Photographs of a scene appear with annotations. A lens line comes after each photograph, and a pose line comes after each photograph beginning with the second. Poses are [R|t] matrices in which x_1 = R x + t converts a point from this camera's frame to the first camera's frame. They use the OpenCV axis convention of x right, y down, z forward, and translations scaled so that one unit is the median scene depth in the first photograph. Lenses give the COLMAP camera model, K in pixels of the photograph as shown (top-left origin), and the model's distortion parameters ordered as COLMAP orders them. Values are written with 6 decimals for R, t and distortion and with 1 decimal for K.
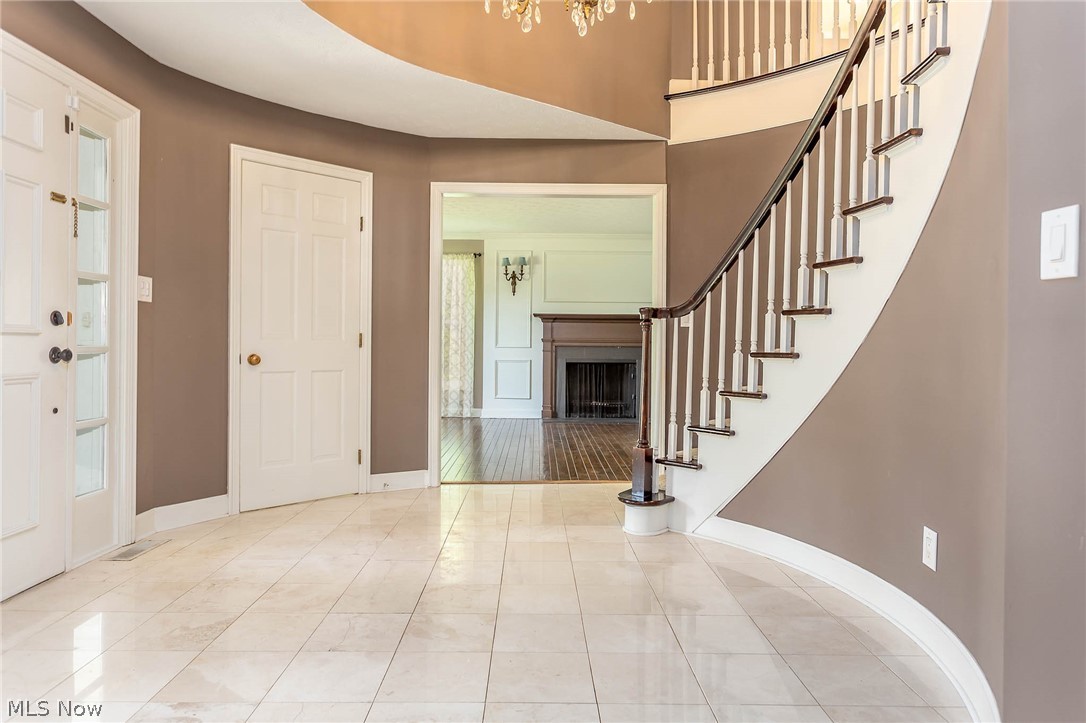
lens RADIAL K [[668.9, 0, 541.5], [0, 668.9, 358.5], [0, 0, 1]] dist [-0.008180, -0.003133]
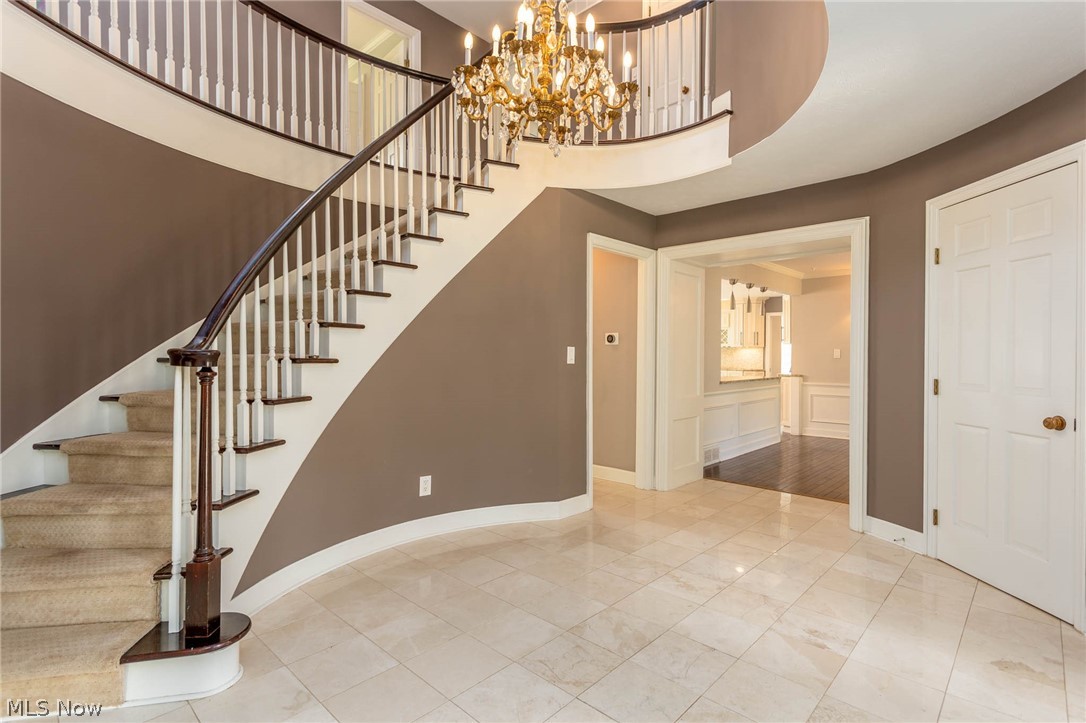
lens RADIAL K [[529.0, 0, 541.9], [0, 529.0, 357.8], [0, 0, 1]] dist [0.008791, -0.001959]
pose [[-0.717028, -0.015822, 0.696864, -0.715681], [0.003812, 0.999638, 0.026620, -0.127366], [-0.697034, 0.021744, -0.716709, 1.789333]]
